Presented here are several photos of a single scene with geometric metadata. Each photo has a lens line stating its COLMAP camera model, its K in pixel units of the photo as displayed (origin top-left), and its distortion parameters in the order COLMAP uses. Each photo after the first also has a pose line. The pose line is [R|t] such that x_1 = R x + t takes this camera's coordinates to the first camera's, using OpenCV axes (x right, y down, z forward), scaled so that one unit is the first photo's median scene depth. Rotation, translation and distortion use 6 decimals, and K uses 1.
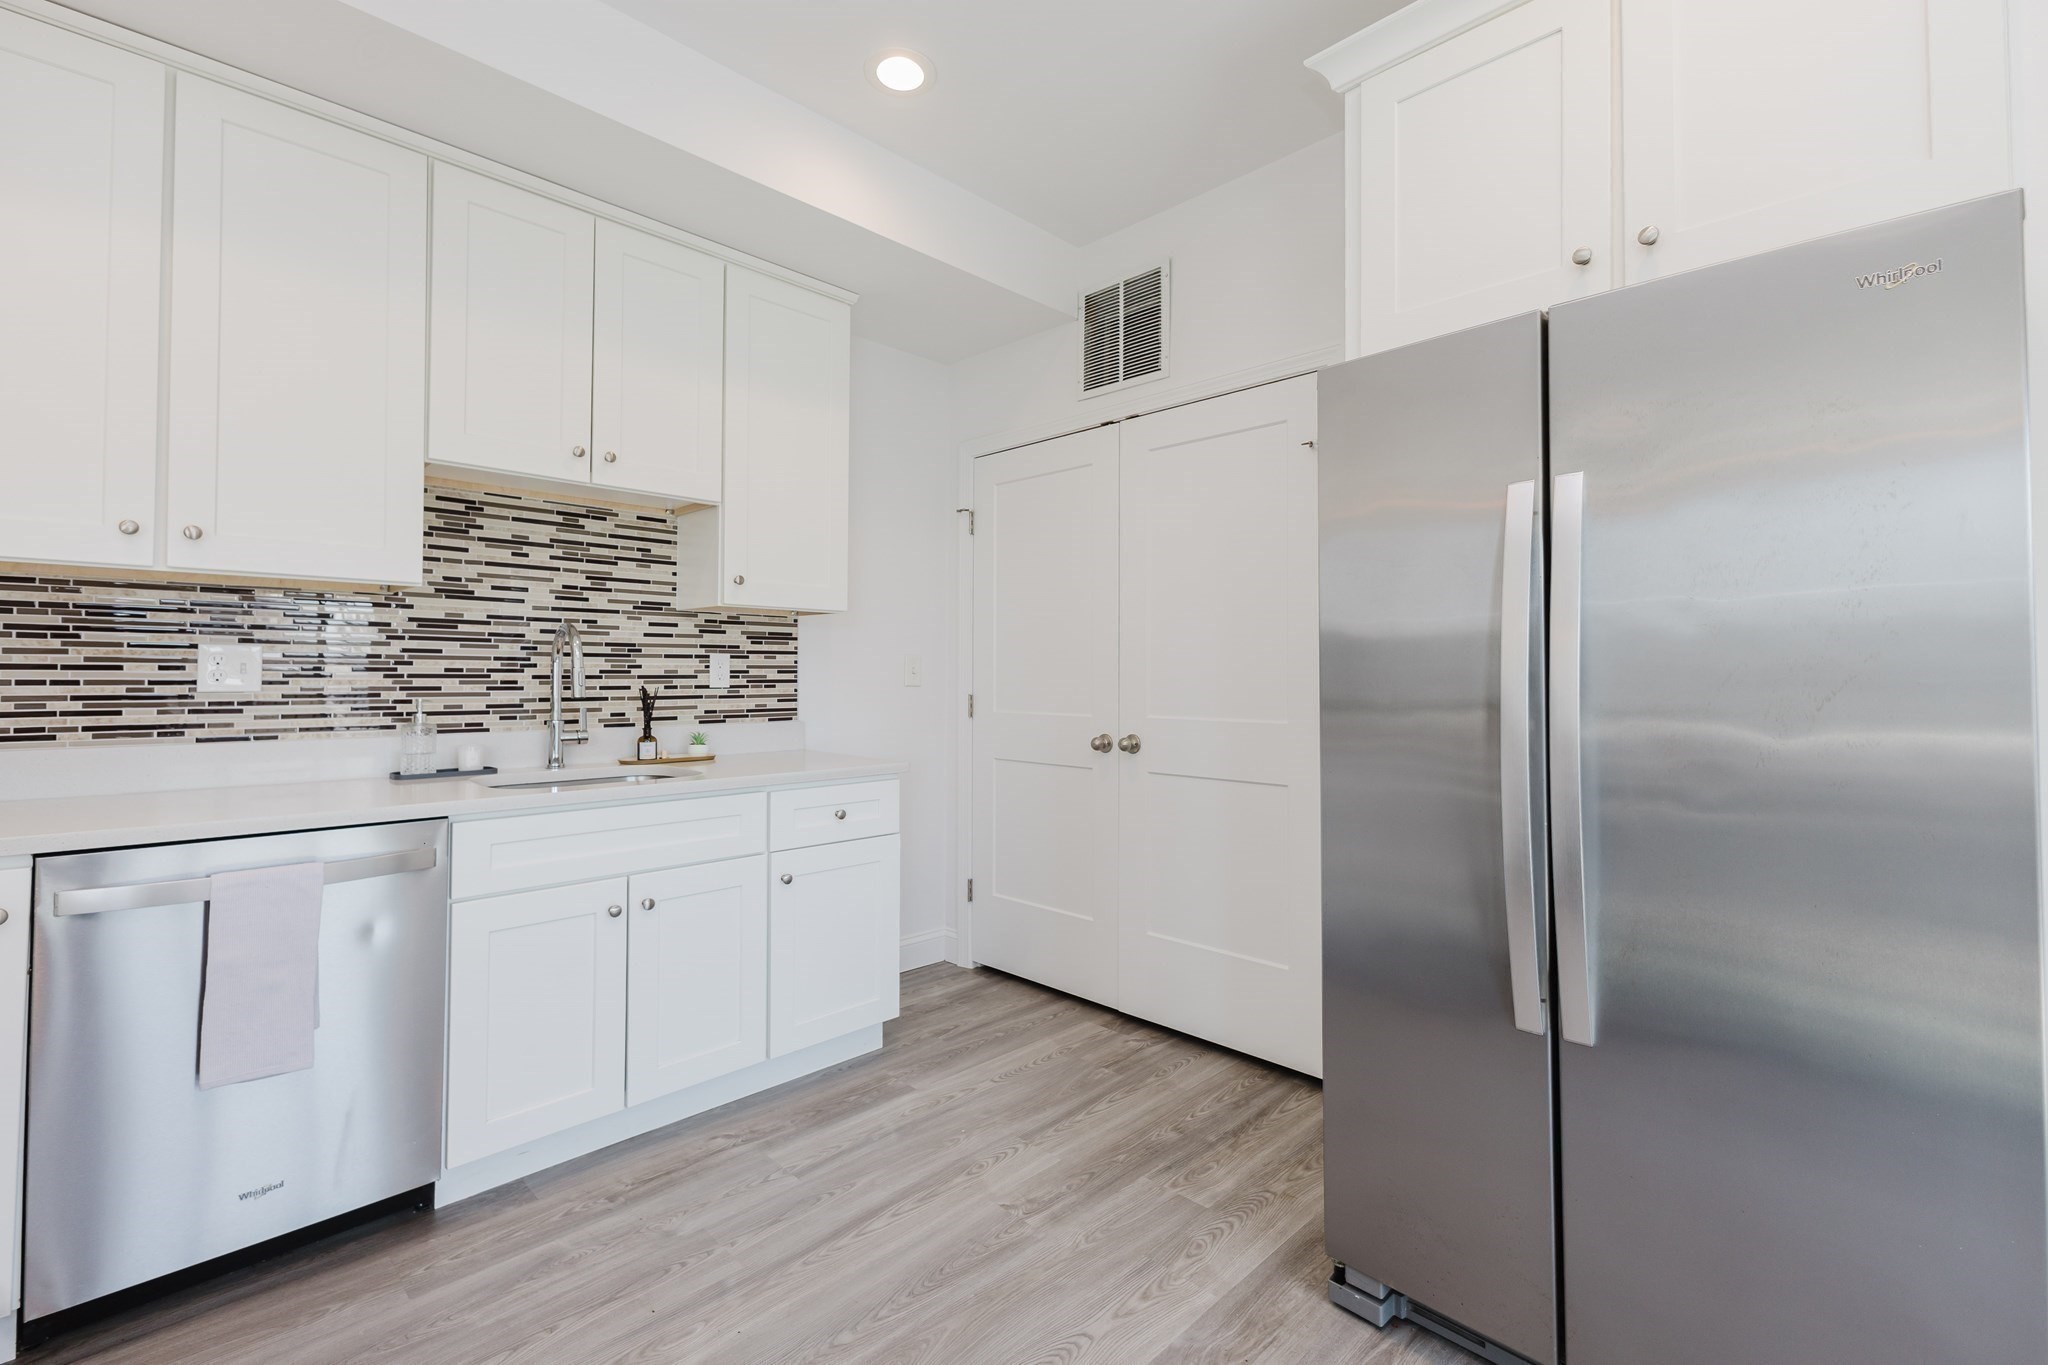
lens RADIAL K [[895.0, 0, 1028.7], [0, 895.0, 663.4], [0, 0, 1]] dist [0.010208, -0.005421]
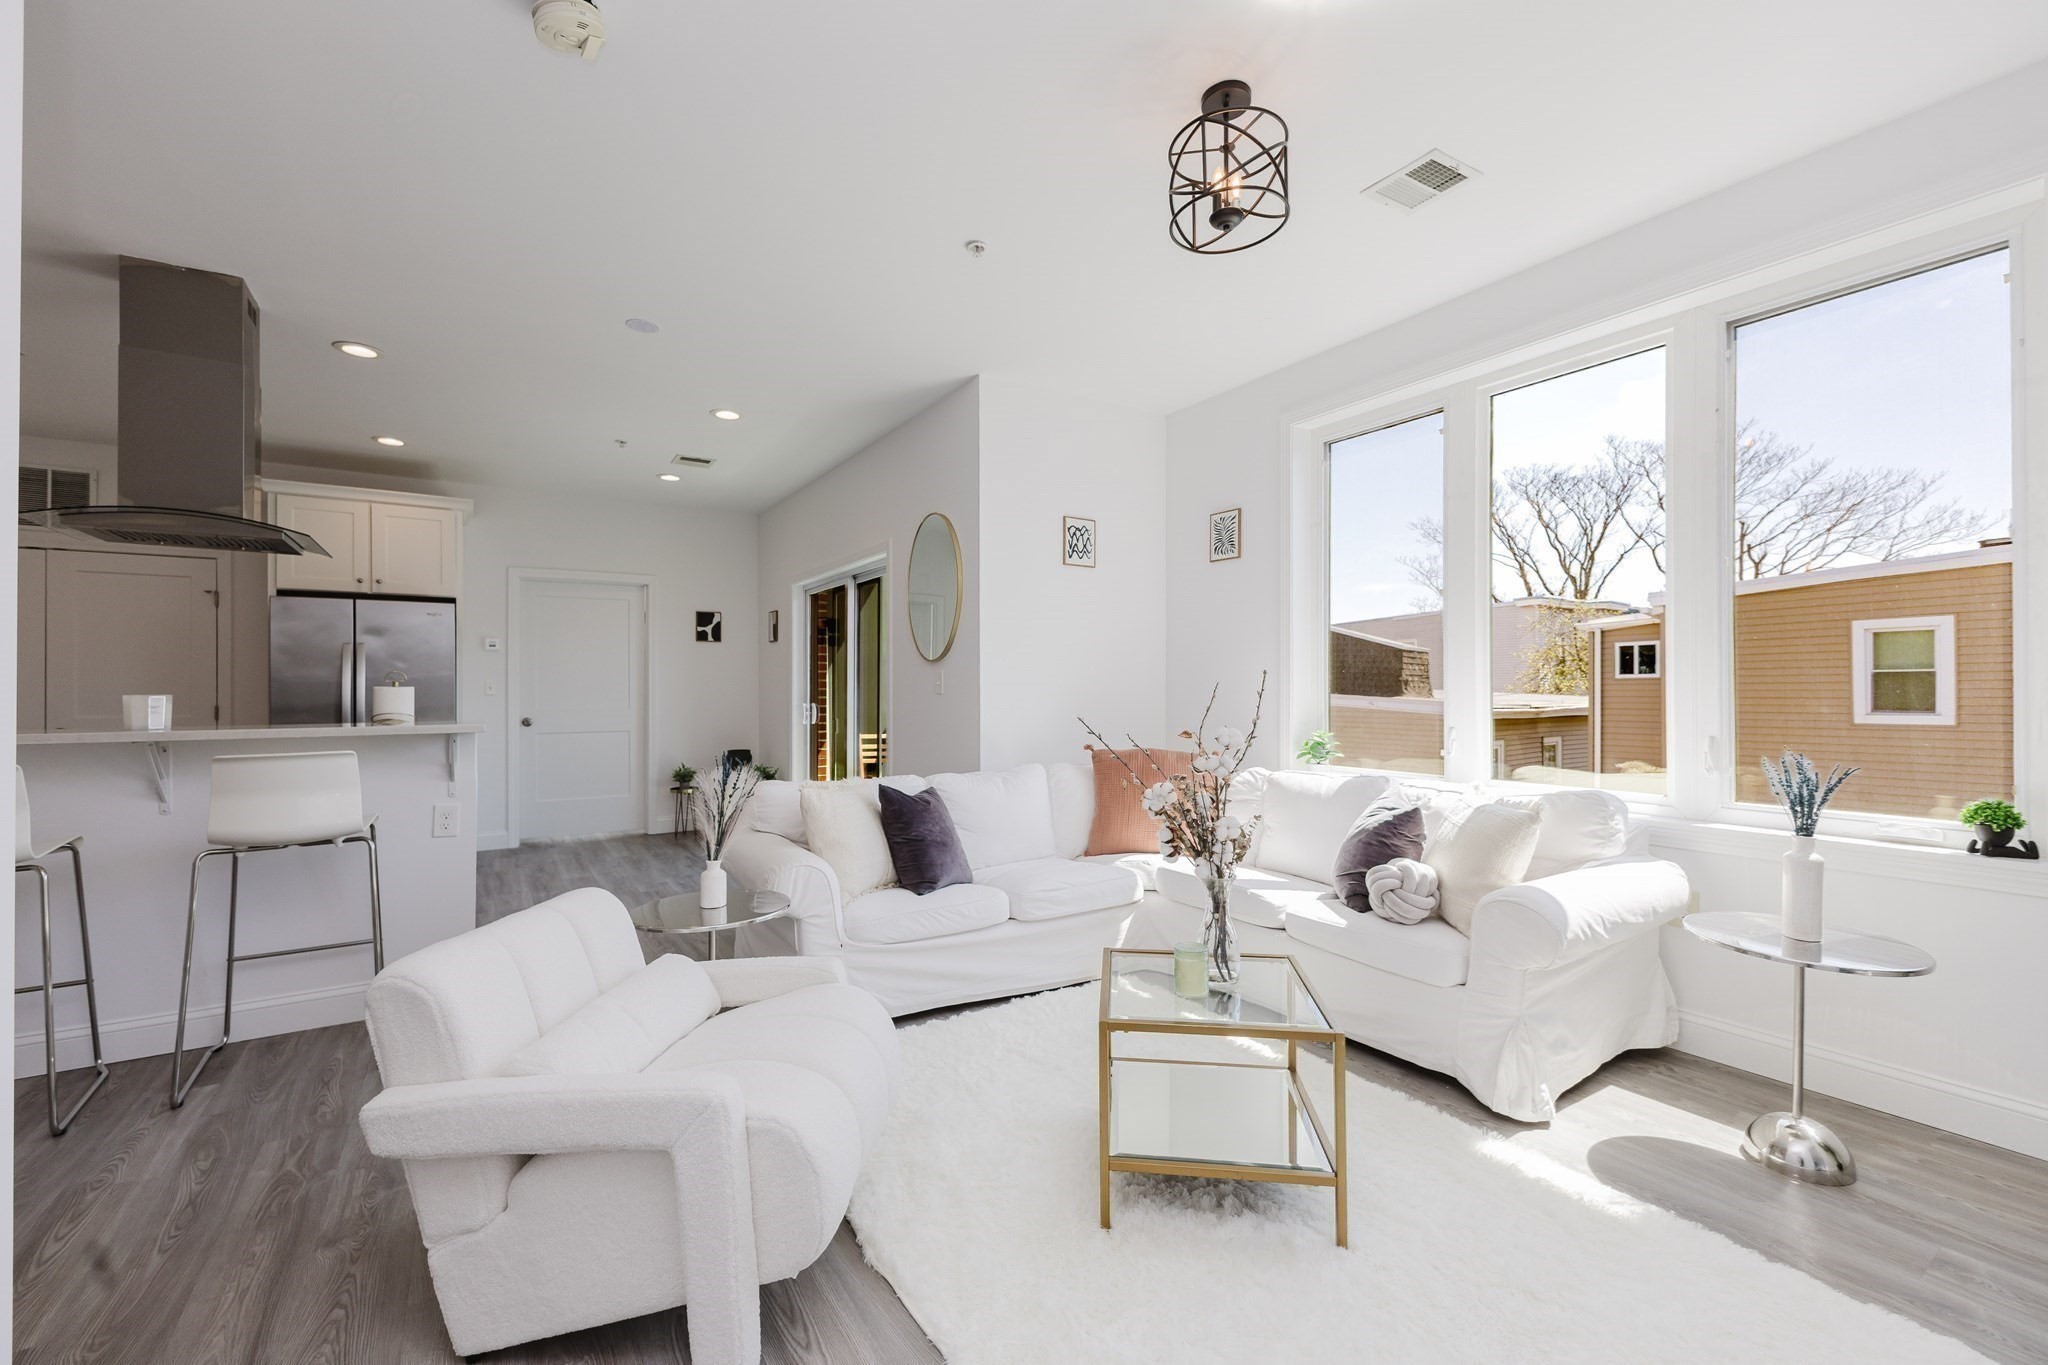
lens RADIAL K [[848.4, 0, 1019.2], [0, 848.4, 683.4], [0, 0, 1]] dist [0.019388, -0.000807]
pose [[0.233734, 0.001563, 0.972299, -1.258781], [-0.009216, 0.999957, 0.000608, -0.031656], [-0.972257, -0.009102, 0.233738, -1.417596]]
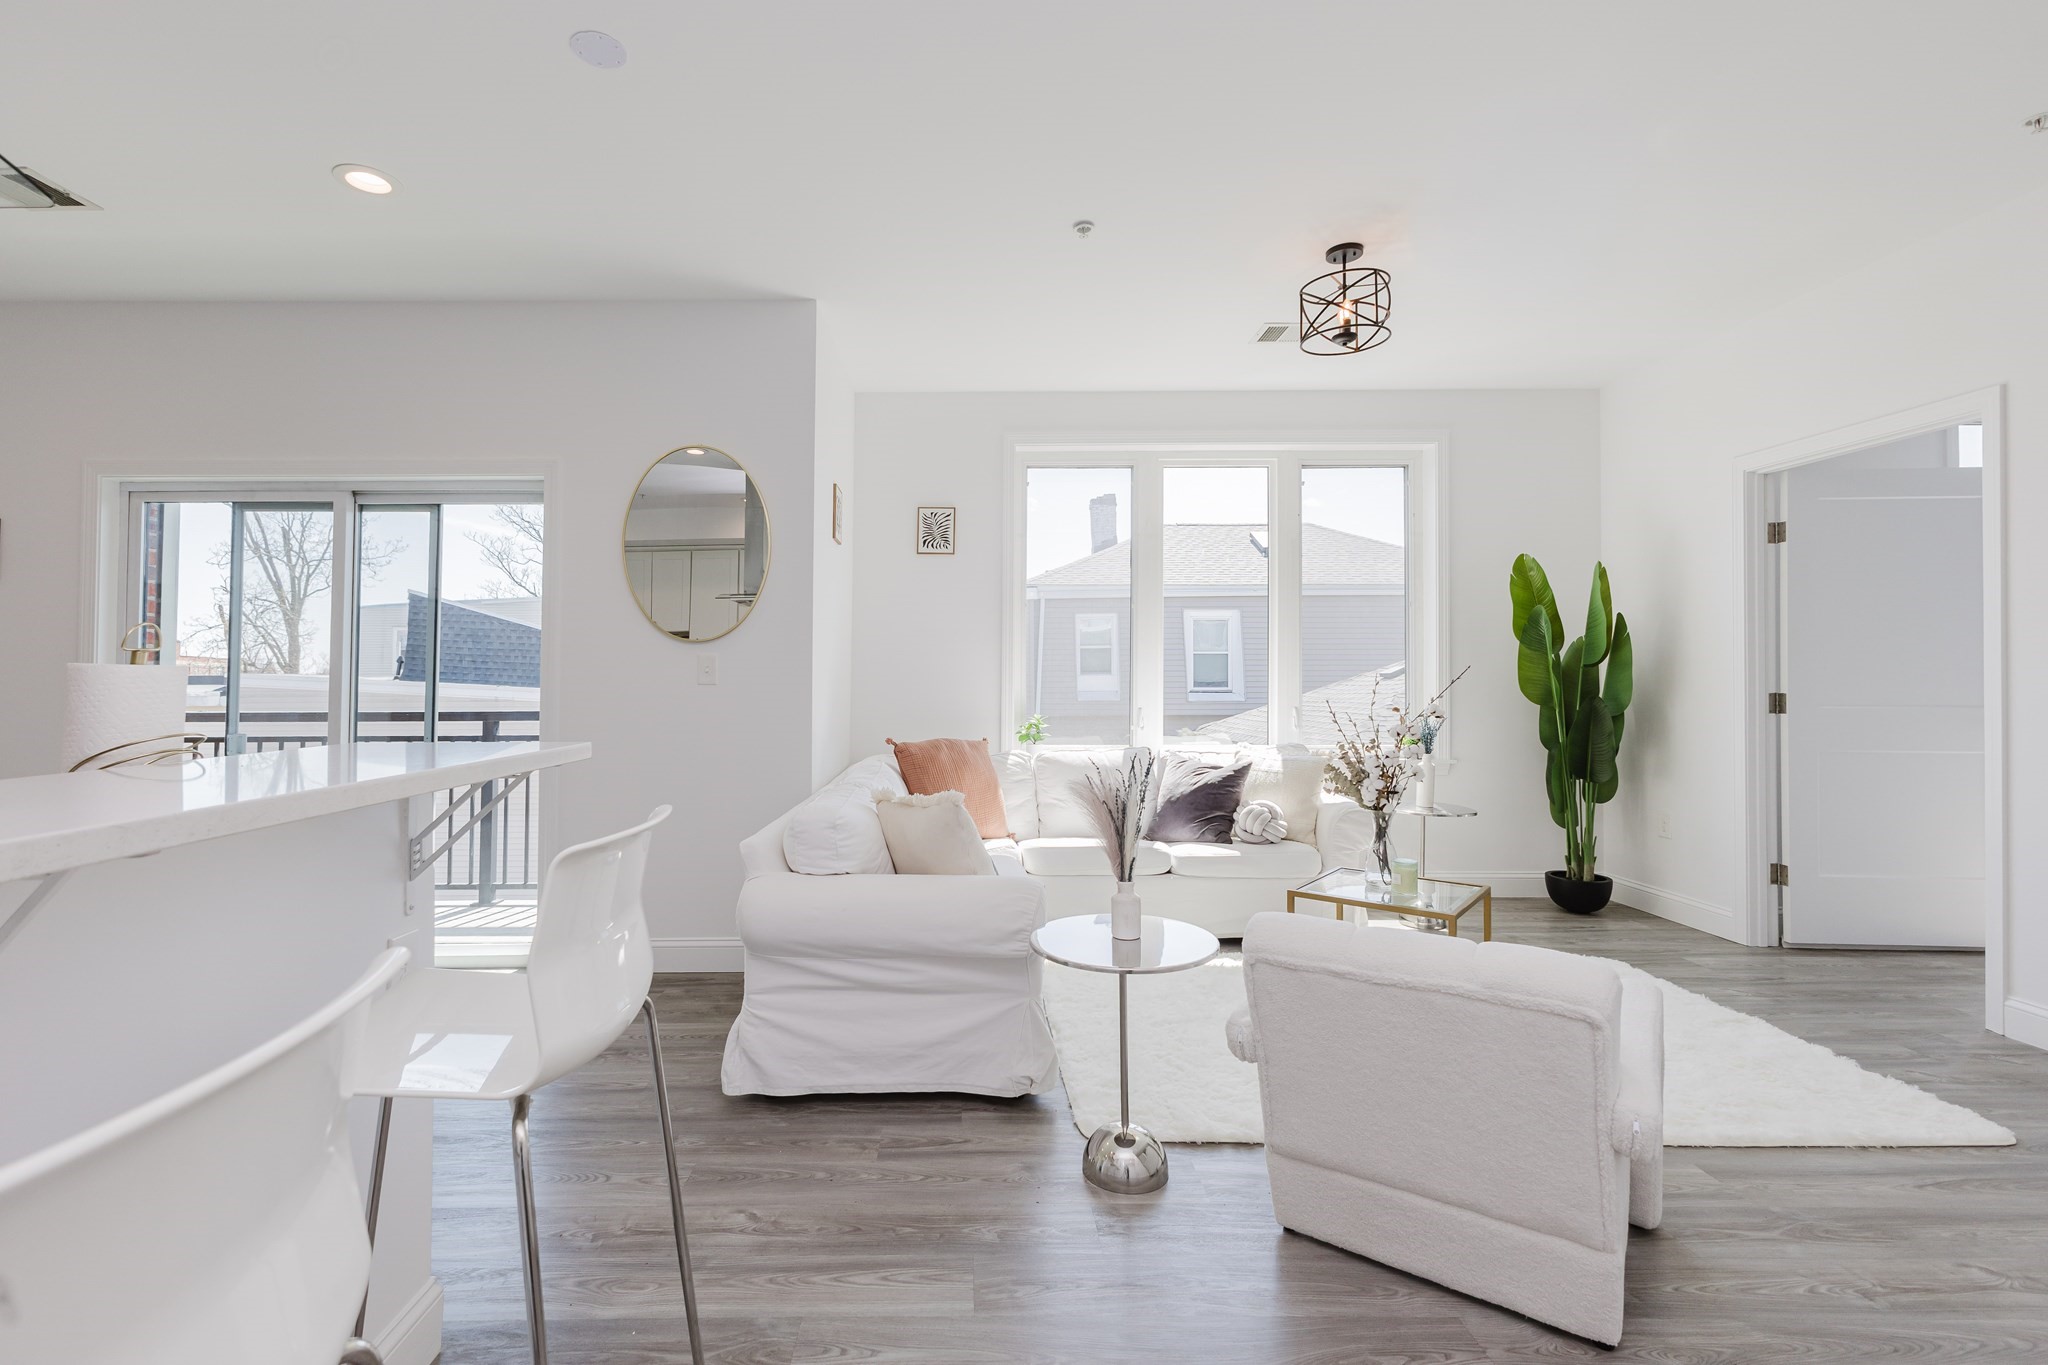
lens RADIAL K [[895.0, 0, 954.2], [0, 895.0, 667.1], [0, 0, 1]] dist [0.010208, -0.005421]
pose [[-0.686656, 0.007905, 0.726939, -0.887138], [-0.011796, 0.999688, -0.022013, -0.007574], [-0.726886, -0.023690, -0.686349, -0.193978]]
